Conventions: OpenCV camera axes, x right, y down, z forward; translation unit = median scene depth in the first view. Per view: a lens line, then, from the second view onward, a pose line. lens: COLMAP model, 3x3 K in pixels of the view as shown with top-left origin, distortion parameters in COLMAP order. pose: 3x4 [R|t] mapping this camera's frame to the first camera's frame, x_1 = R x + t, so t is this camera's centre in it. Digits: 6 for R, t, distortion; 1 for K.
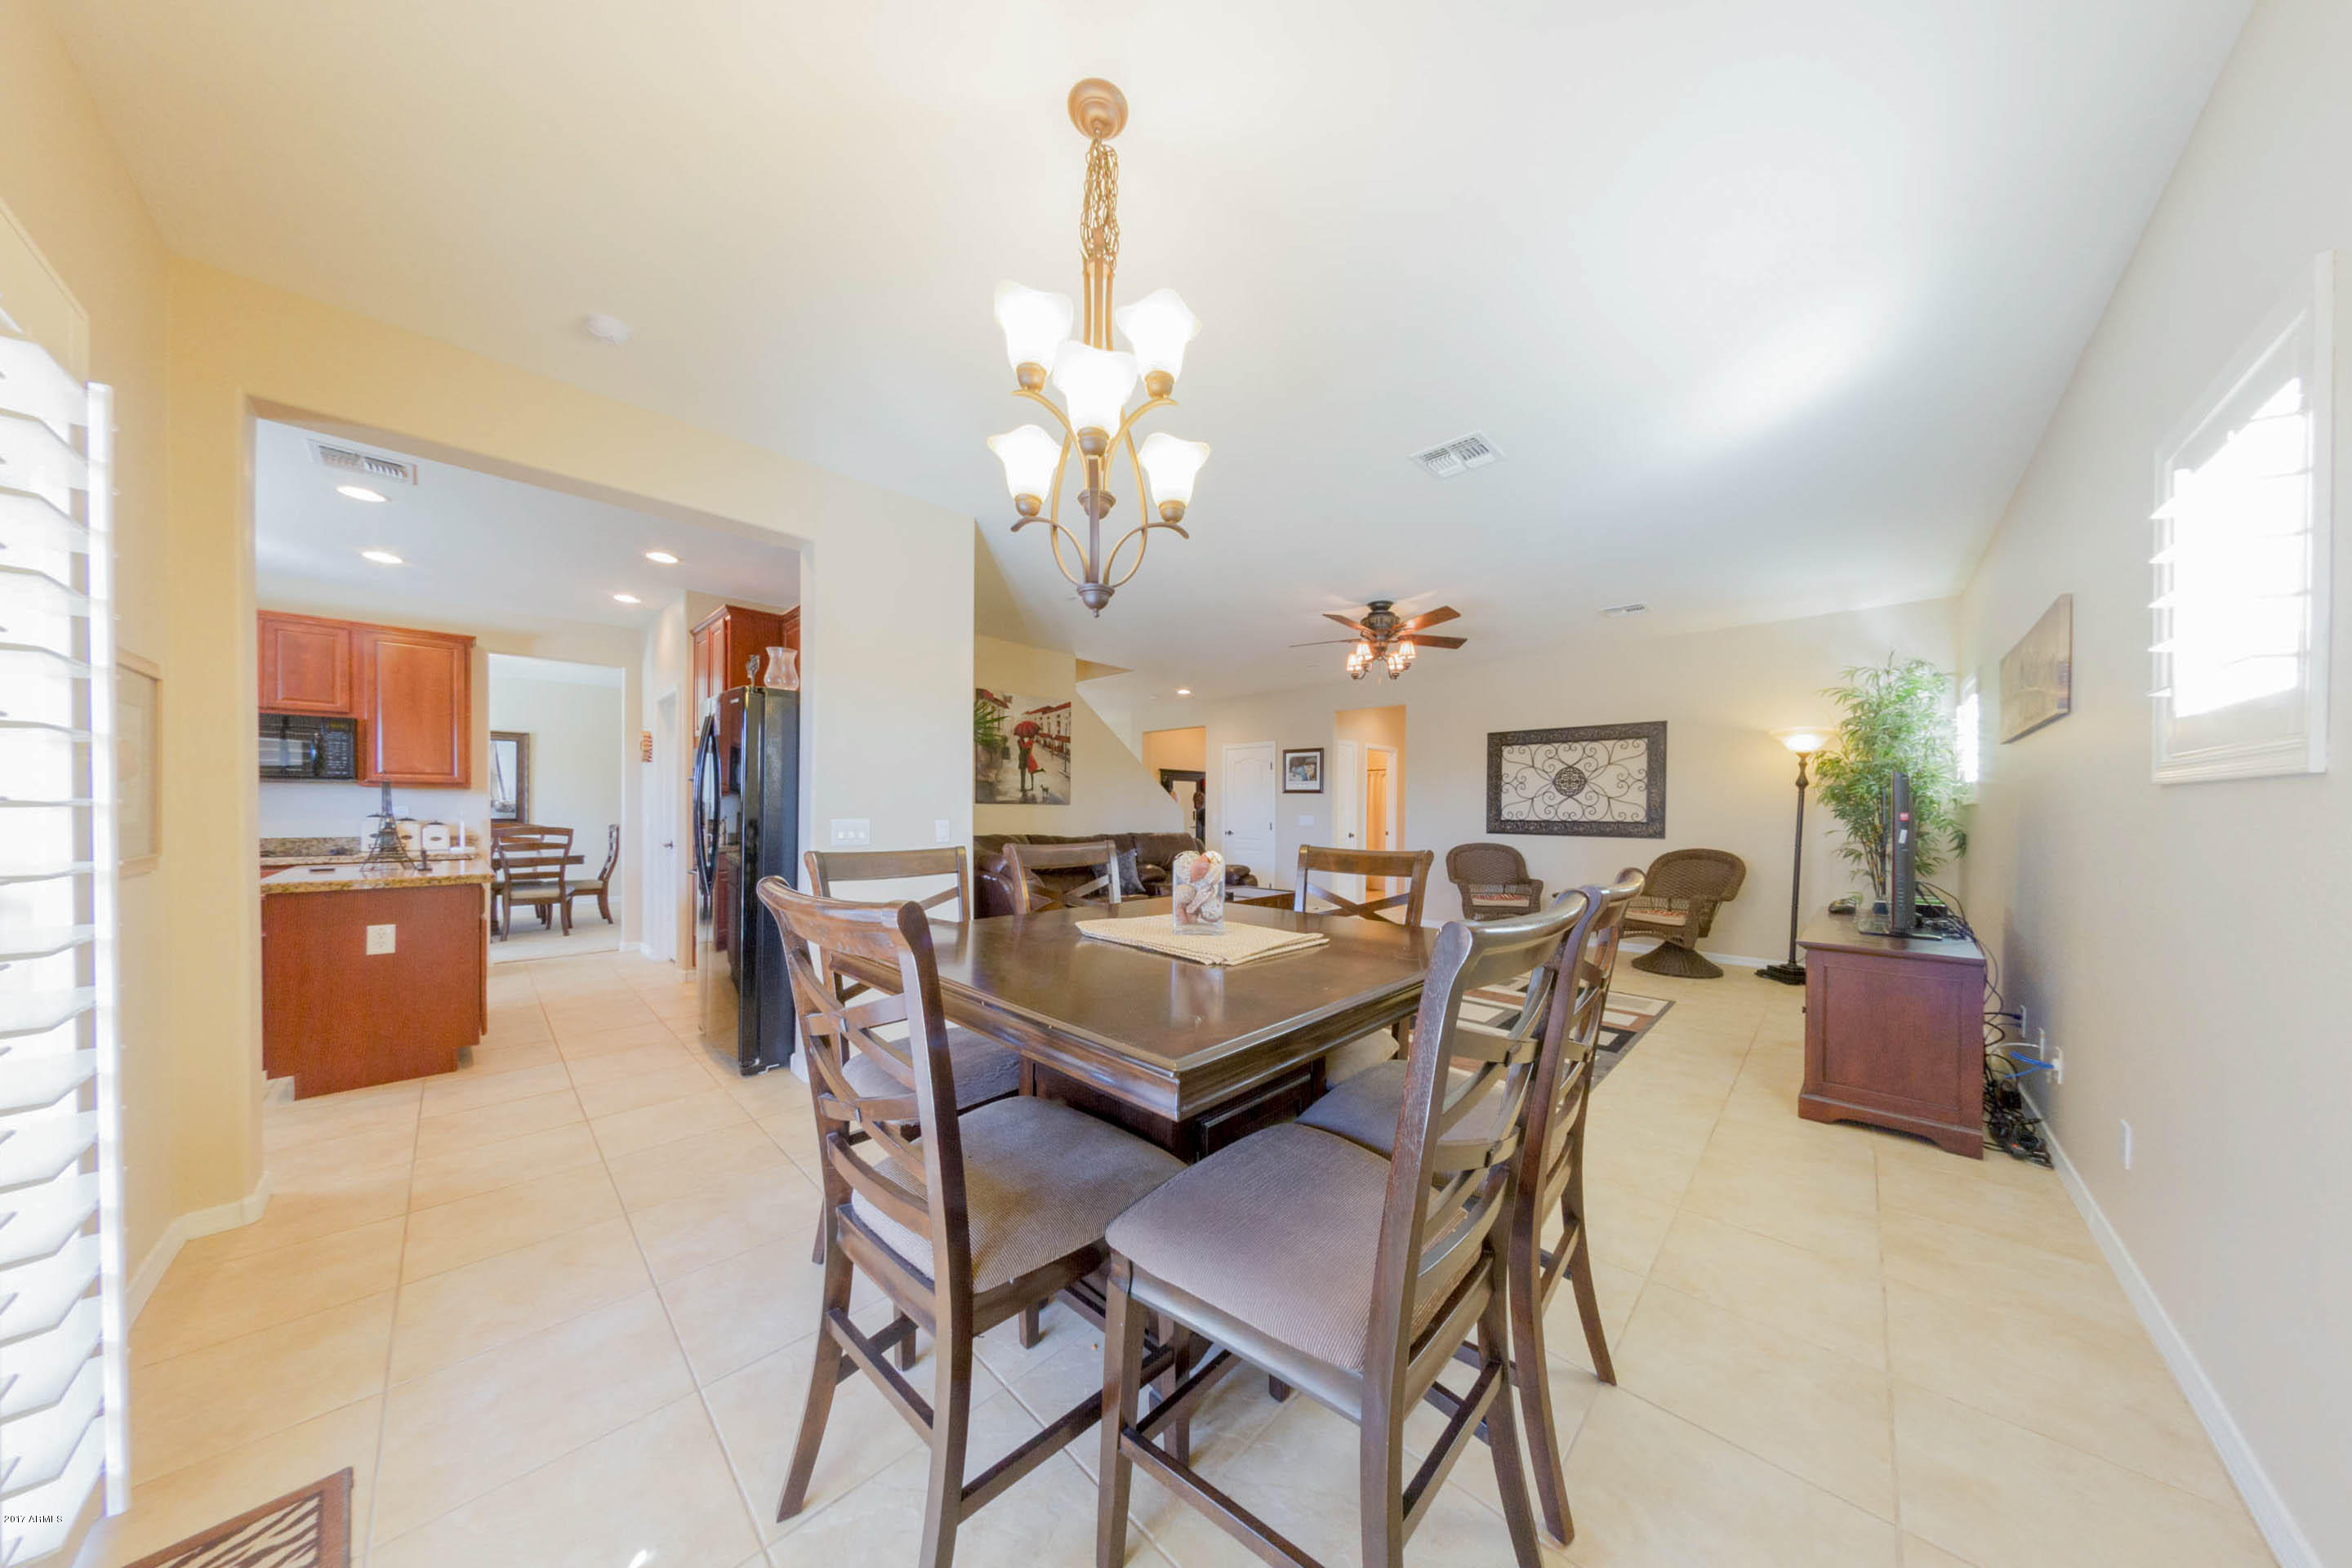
lens RADIAL K [[702.1, 0, 1191.6], [0, 702.1, 815.3], [0, 0, 1]] dist [-0.004554, 0.000028]
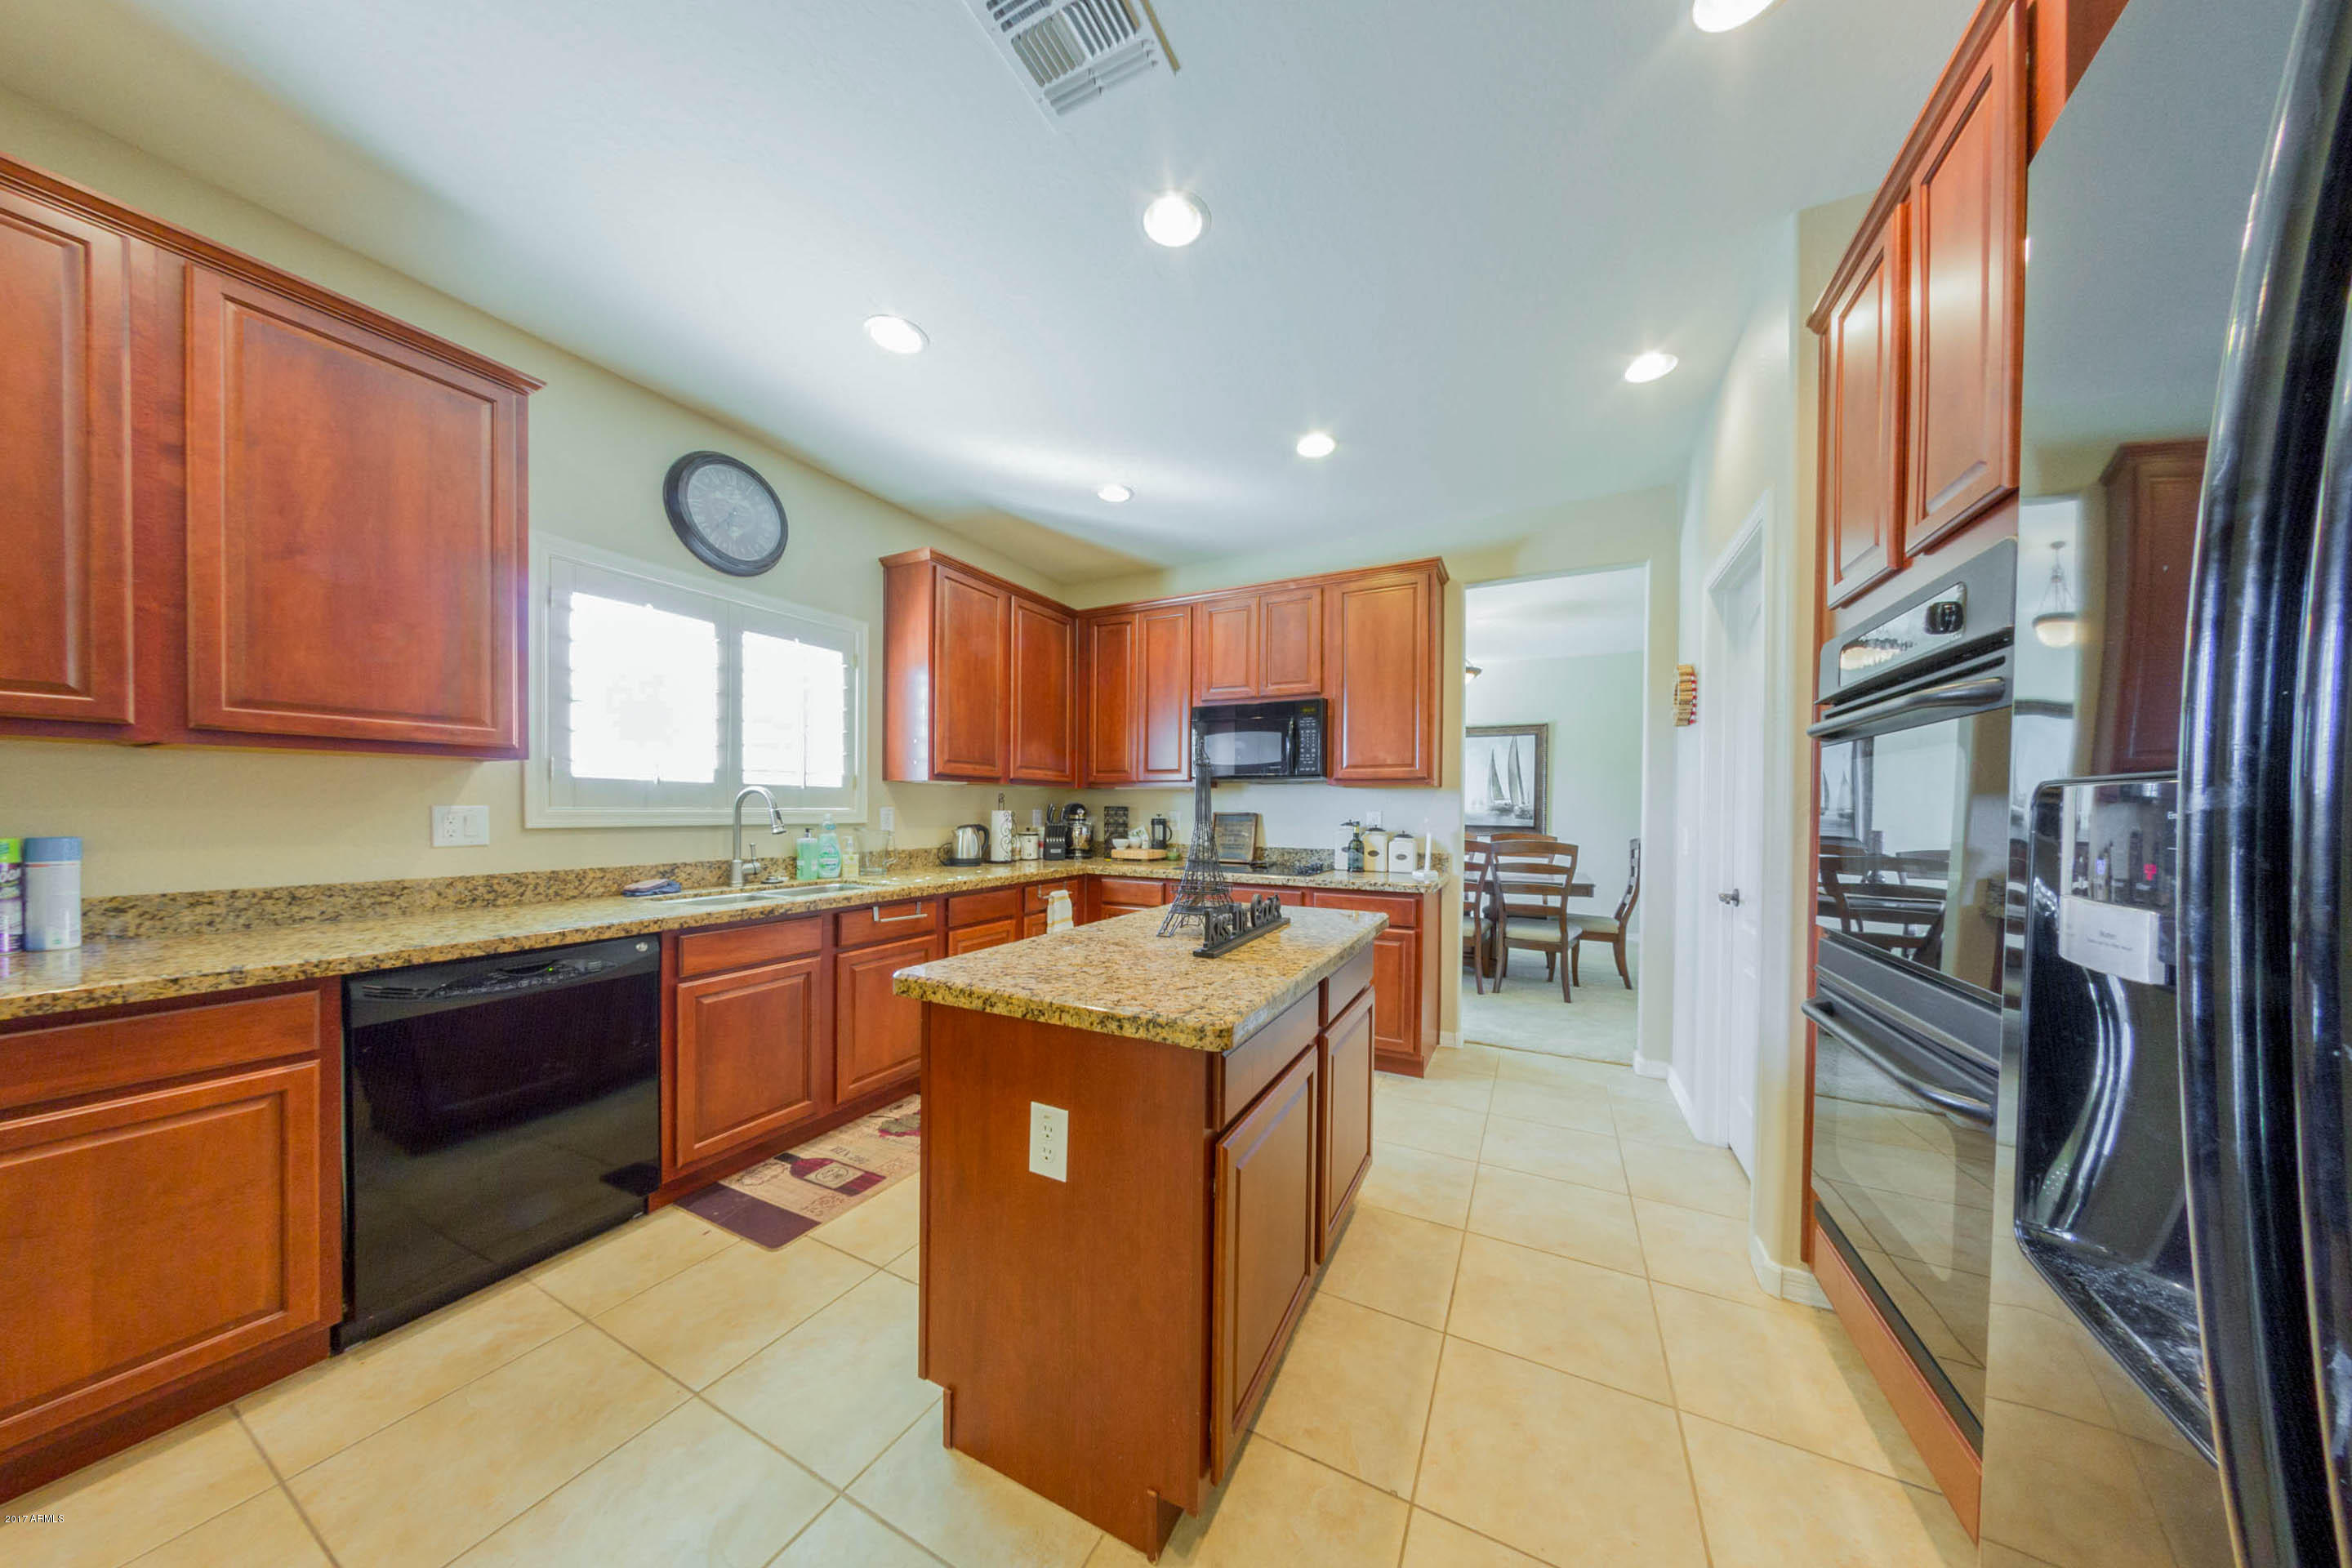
lens RADIAL K [[702.1, 0, 1191.6], [0, 702.1, 815.3], [0, 0, 1]] dist [-0.004554, 0.000028]
pose [[0.294371, 0.006547, -0.955669, -0.353768], [-0.014835, 0.999887, 0.002280, -0.005964], [0.955576, 0.013506, 0.294435, 0.451760]]
